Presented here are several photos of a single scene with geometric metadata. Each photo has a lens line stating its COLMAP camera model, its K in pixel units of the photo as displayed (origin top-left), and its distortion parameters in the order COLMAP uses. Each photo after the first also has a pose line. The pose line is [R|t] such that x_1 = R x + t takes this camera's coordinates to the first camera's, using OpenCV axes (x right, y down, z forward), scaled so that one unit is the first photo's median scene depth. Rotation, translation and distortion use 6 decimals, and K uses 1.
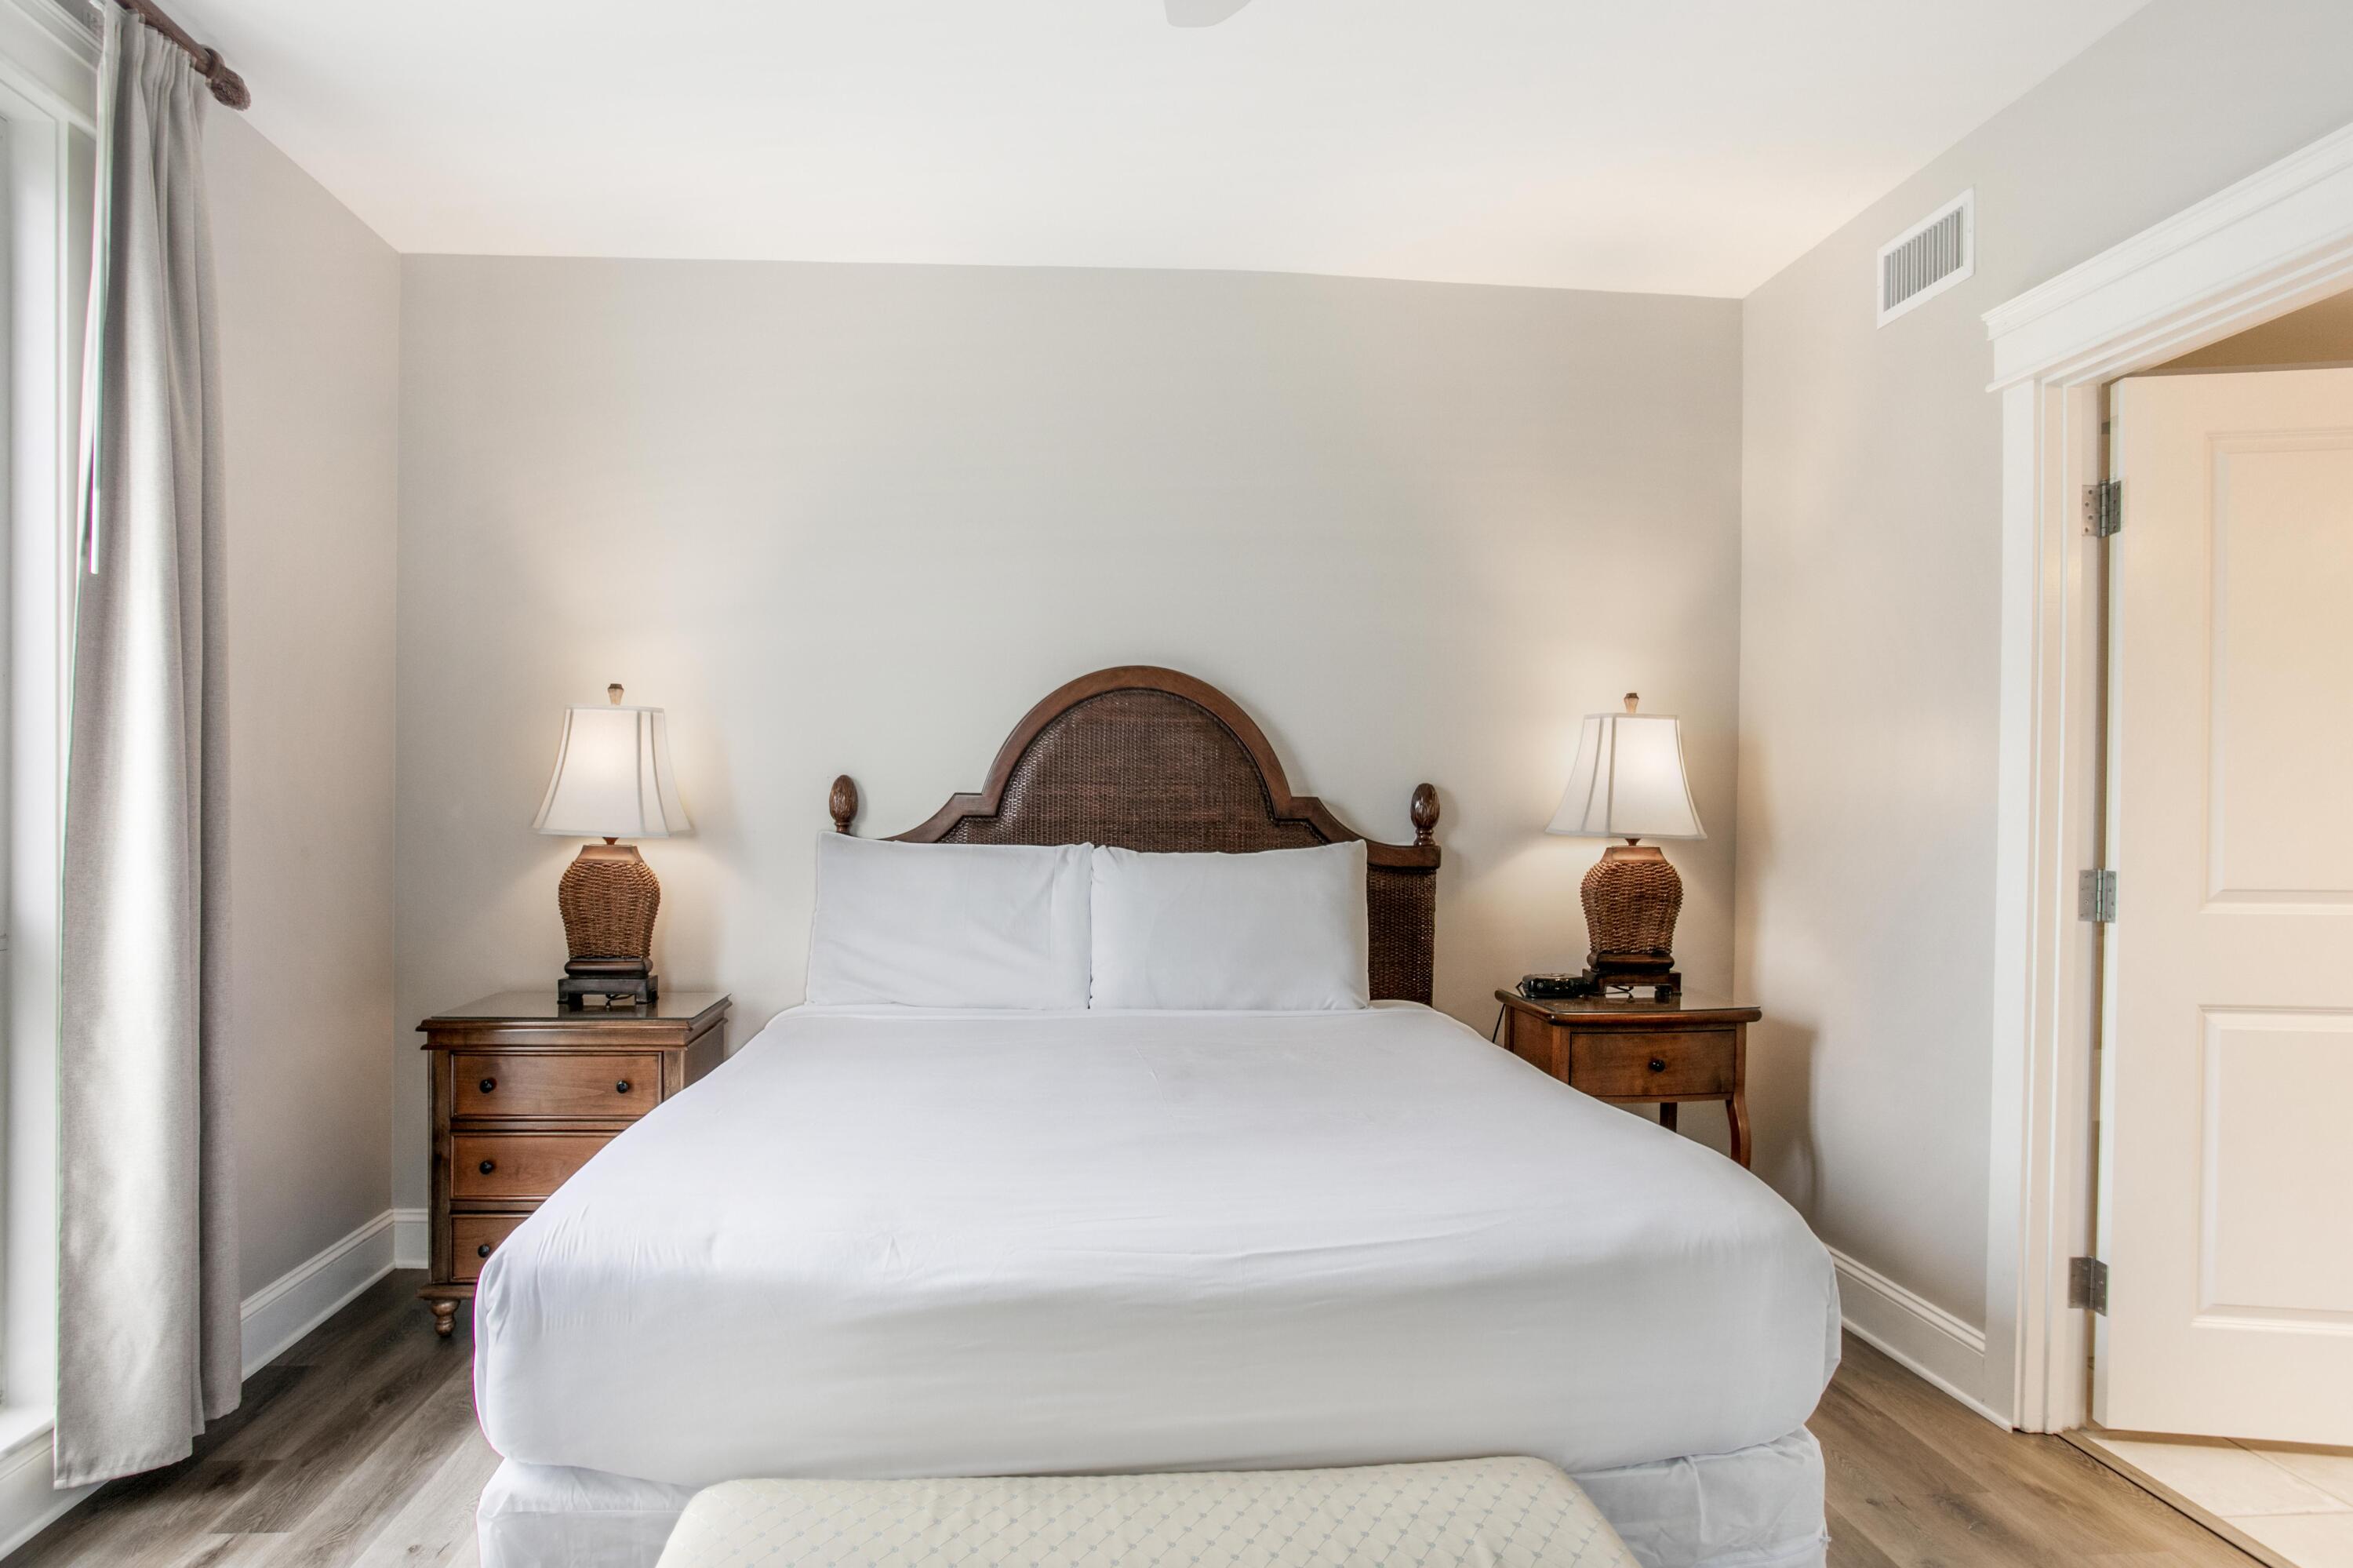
lens RADIAL K [[1330.5, 0, 1165.7], [0, 1330.5, 806.6], [0, 0, 1]] dist [-0.068885, 0.065972]
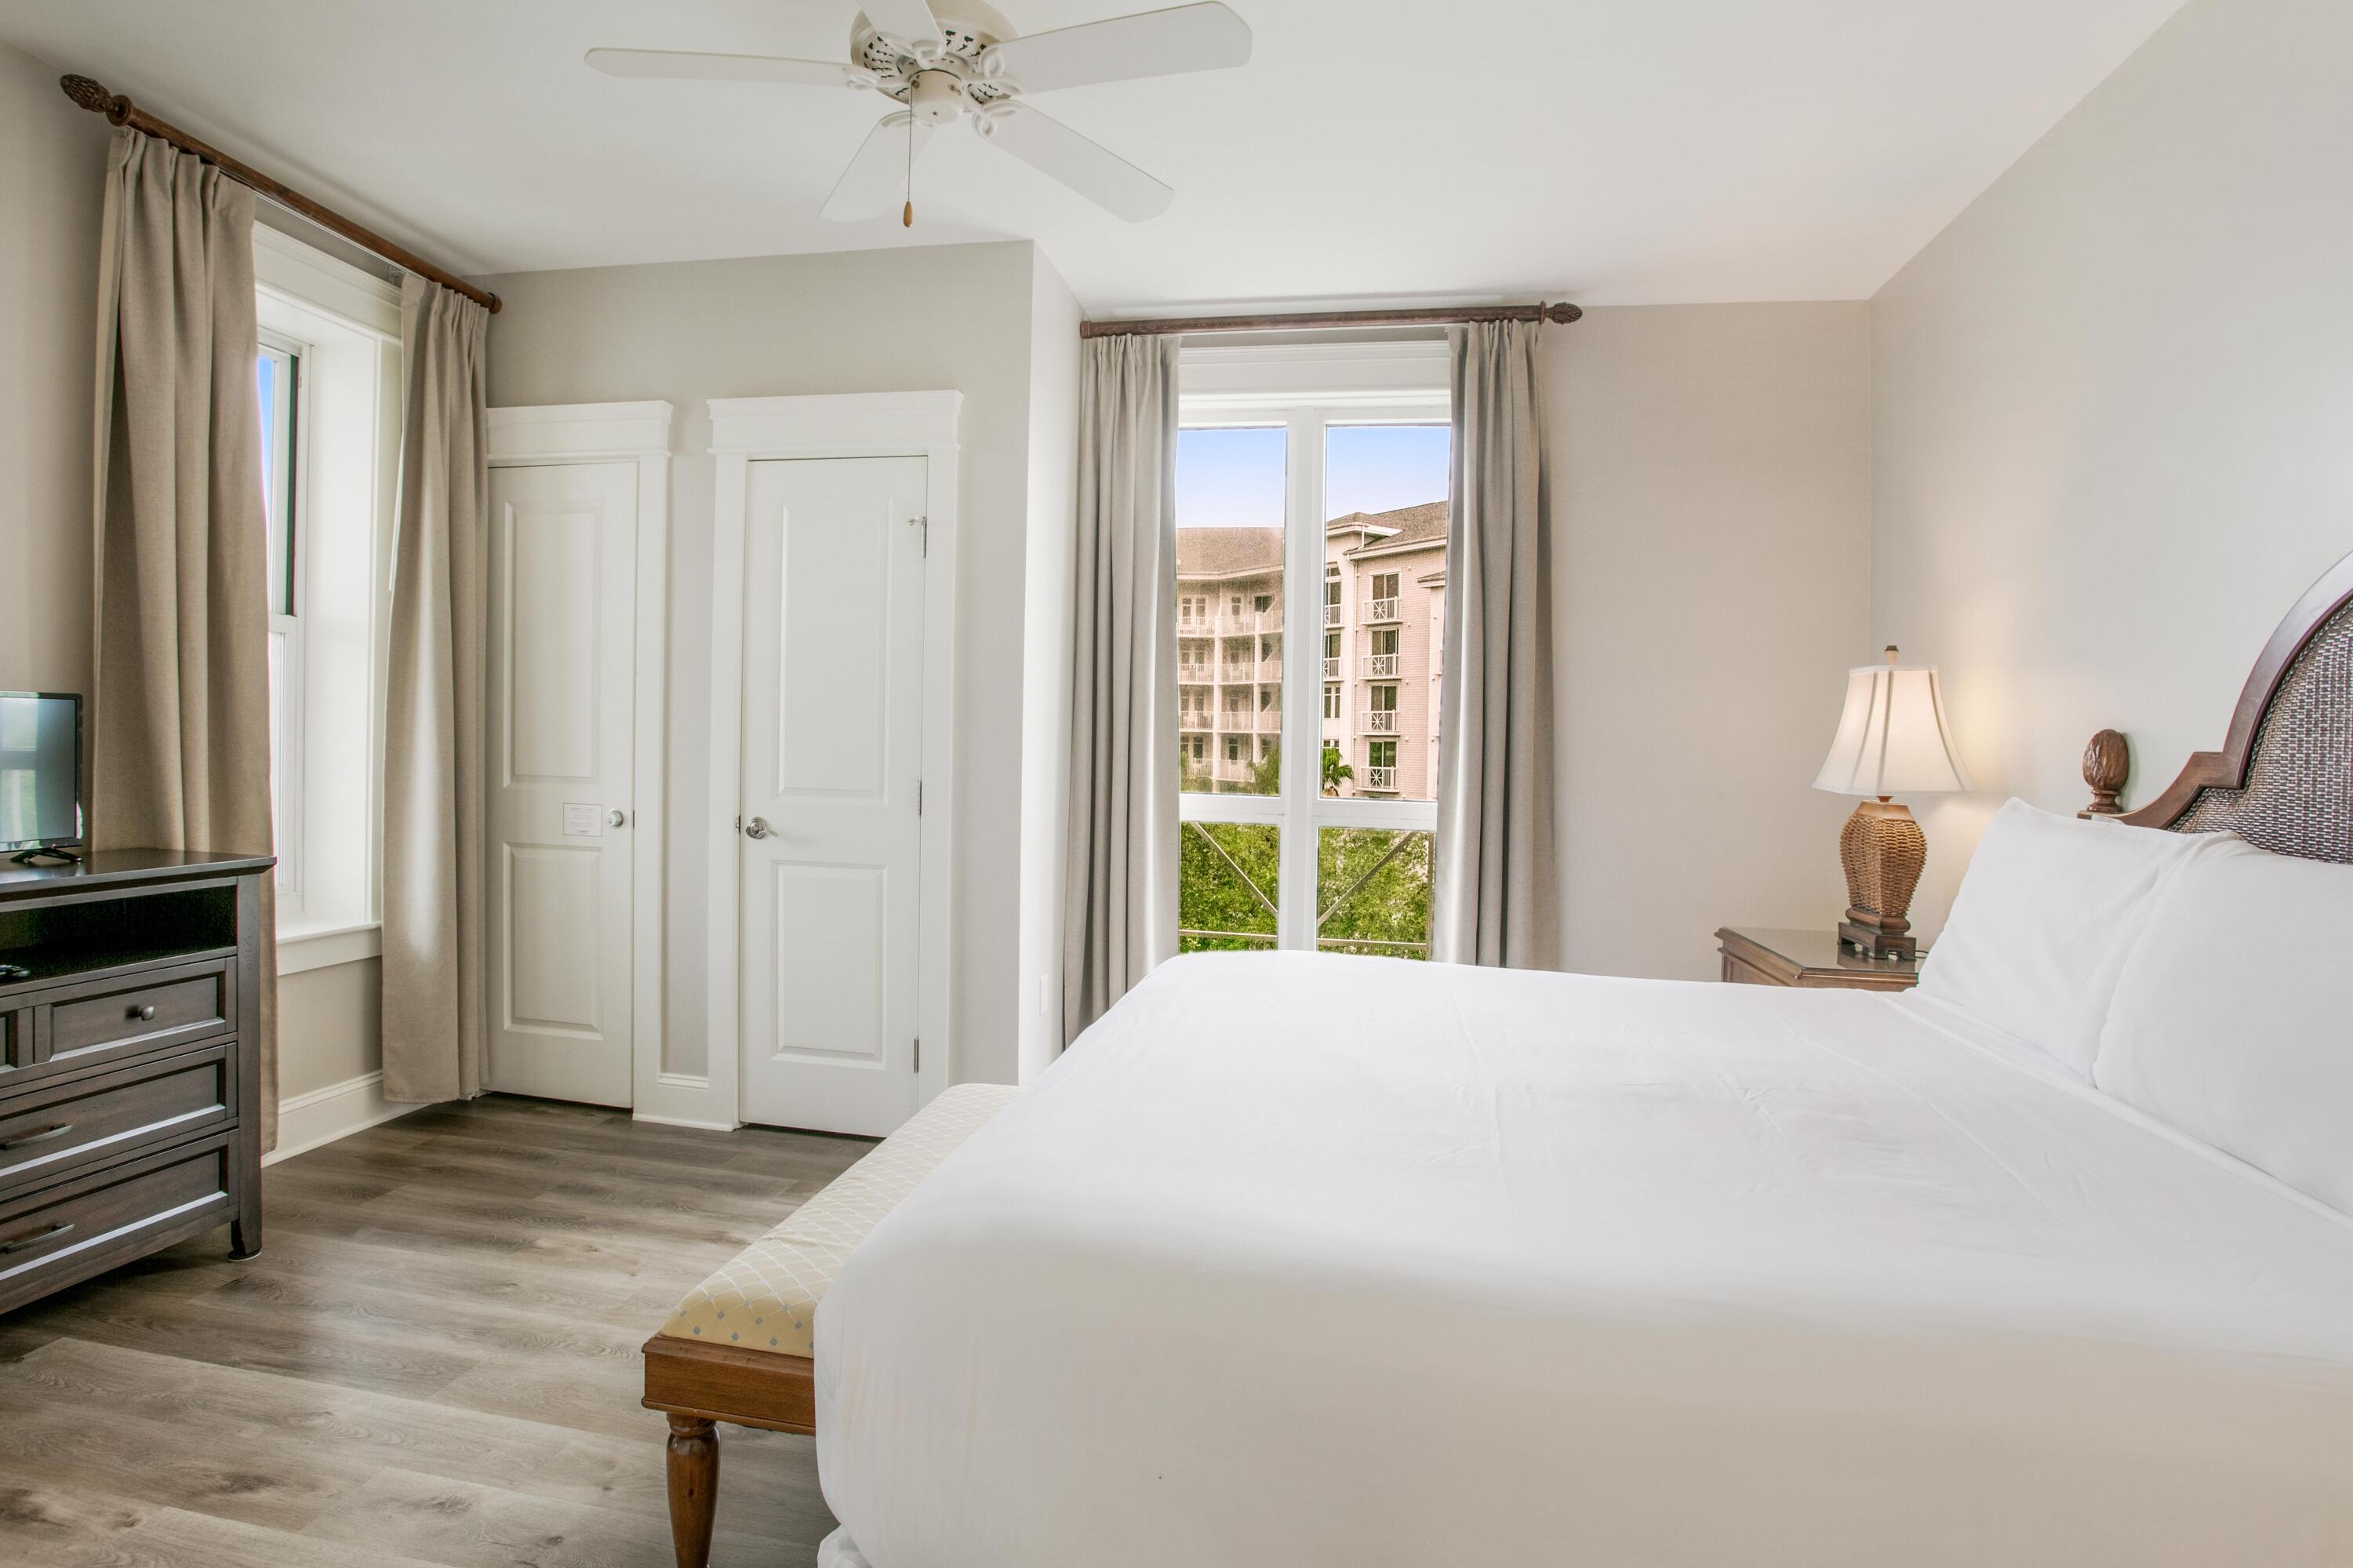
lens RADIAL K [[1289.8, 0, 1162.6], [0, 1289.8, 757.0], [0, 0, 1]] dist [-0.069761, 0.056564]
pose [[-0.269102, 0.003346, -0.963106, 0.597395], [-0.022213, 0.999706, 0.009680, -0.003211], [0.962856, 0.023998, -0.268948, 0.628153]]
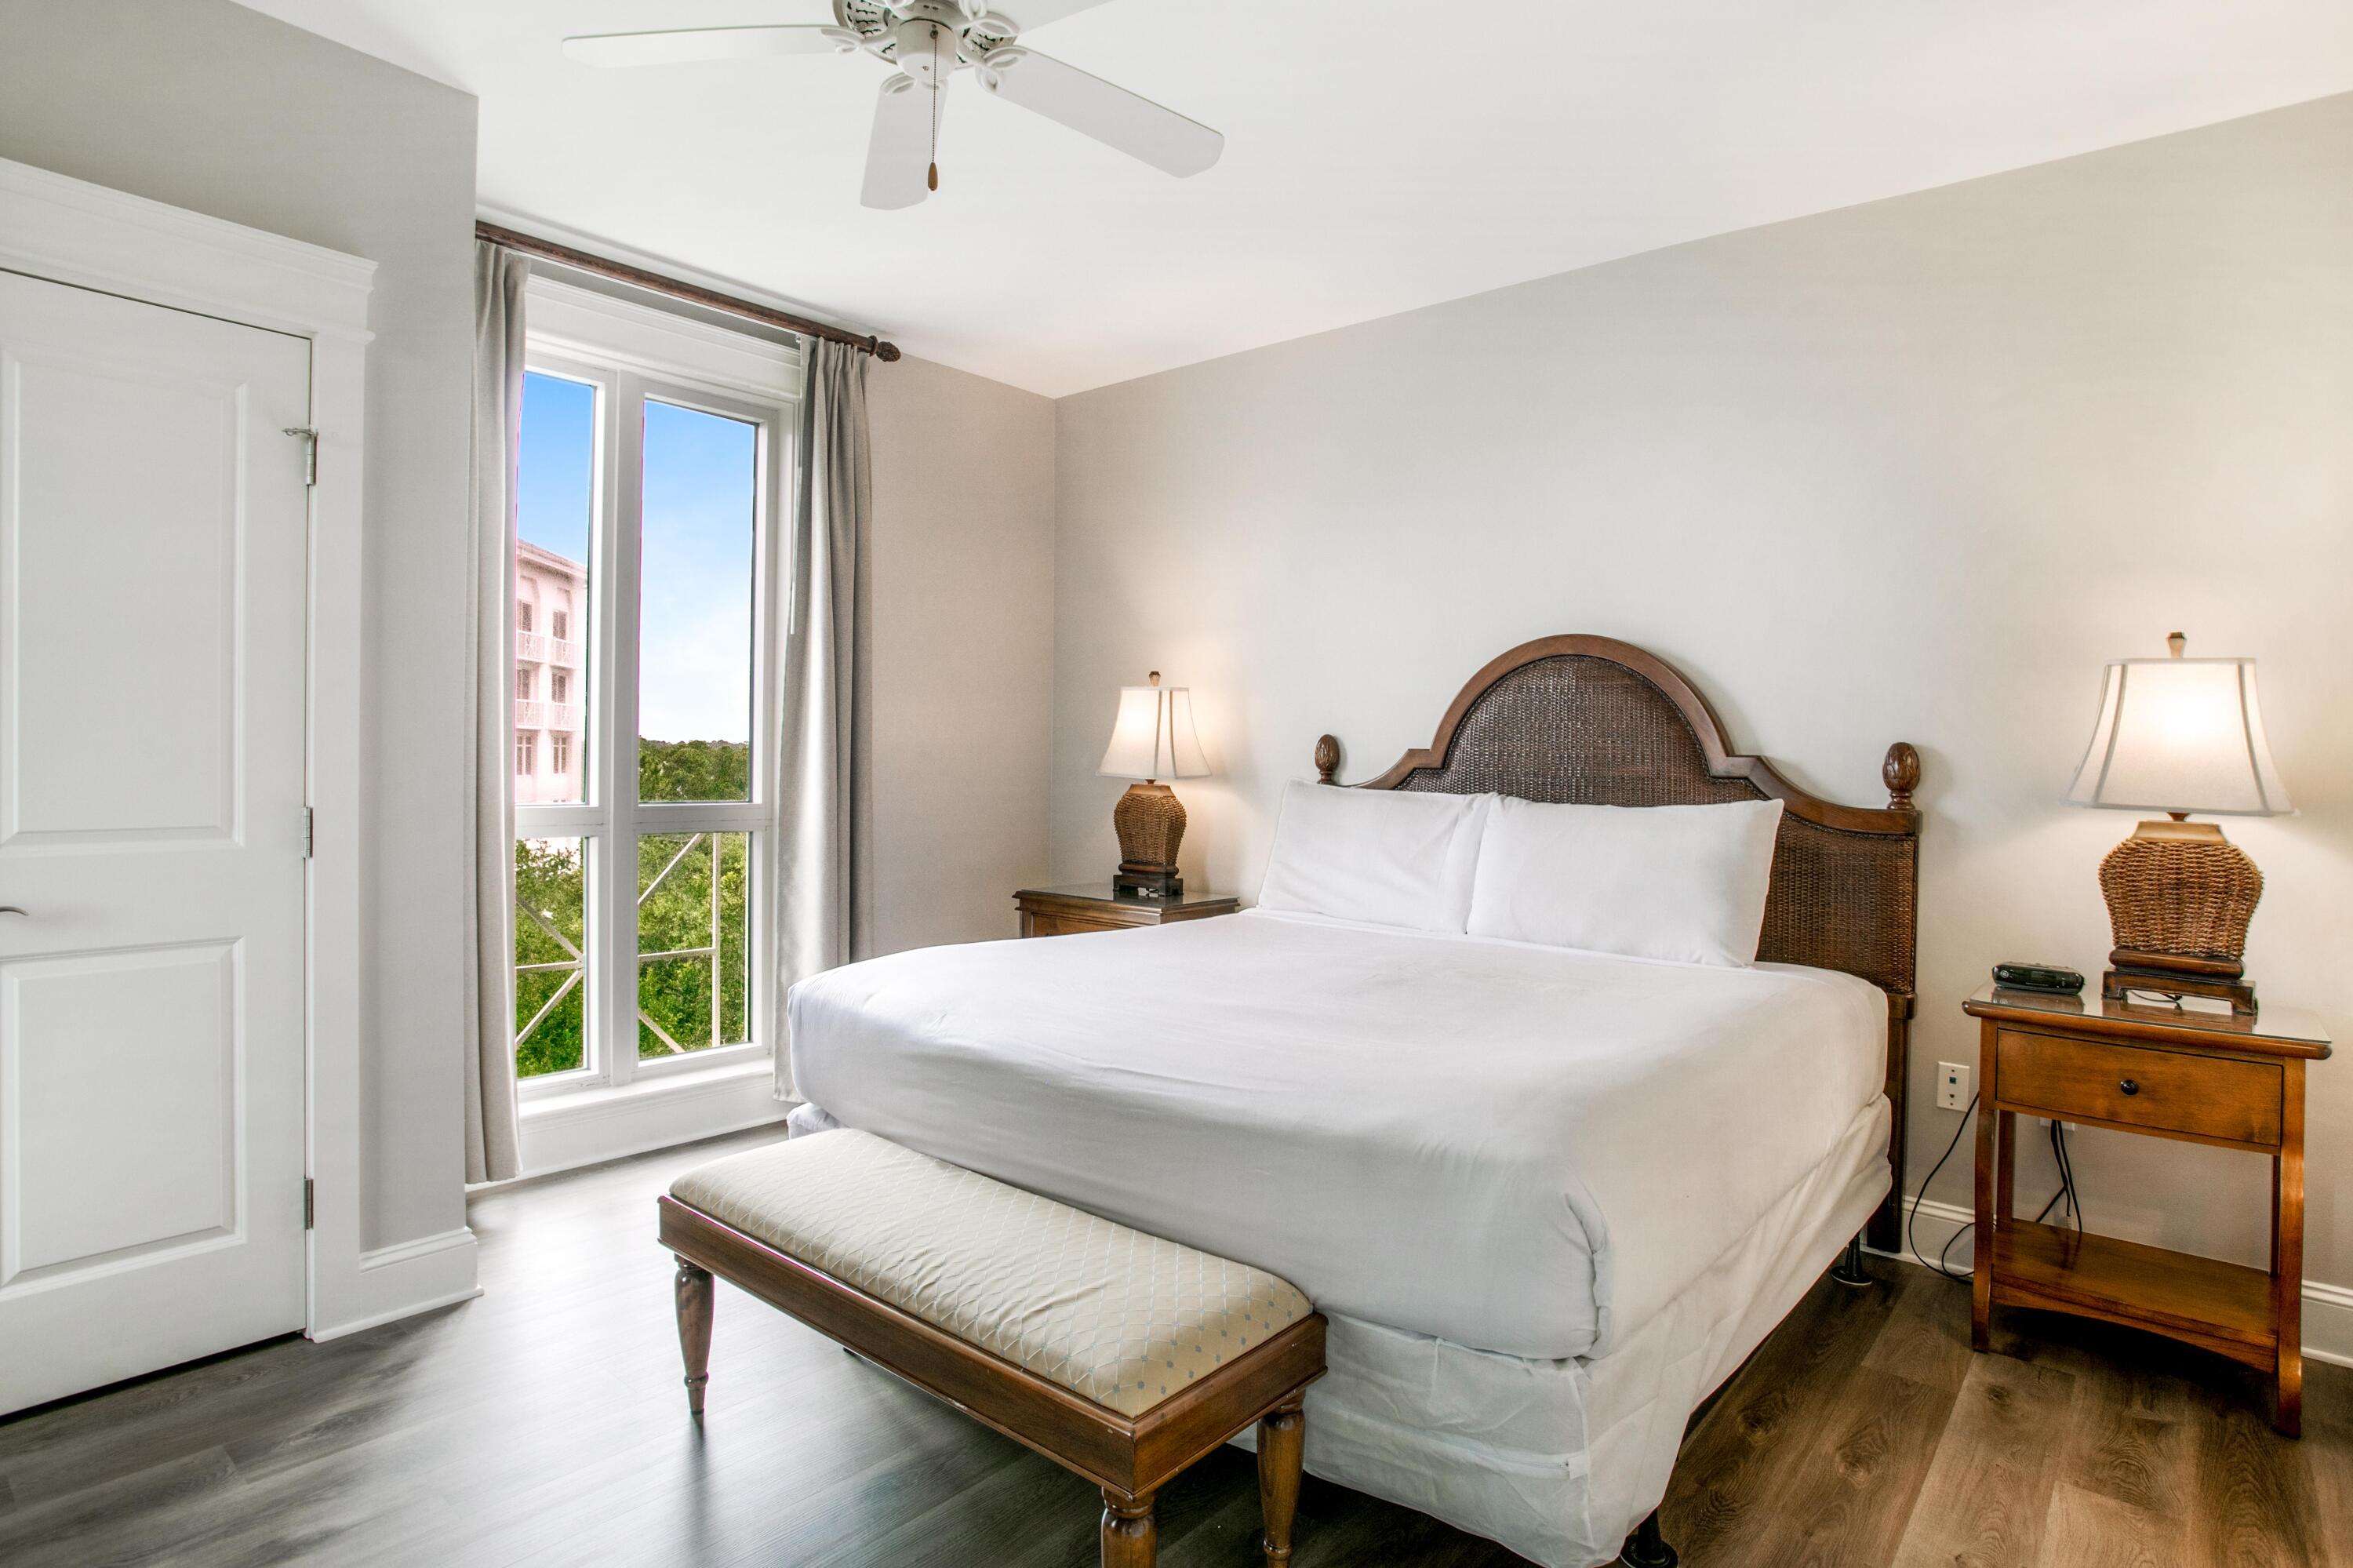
lens RADIAL K [[1289.8, 0, 1162.6], [0, 1289.8, 757.0], [0, 0, 1]] dist [-0.069761, 0.056564]
pose [[0.712612, 0.012548, -0.701446, 0.495054], [-0.011192, 0.999916, 0.006517, -0.008409], [0.701469, 0.003207, 0.712693, 0.011001]]
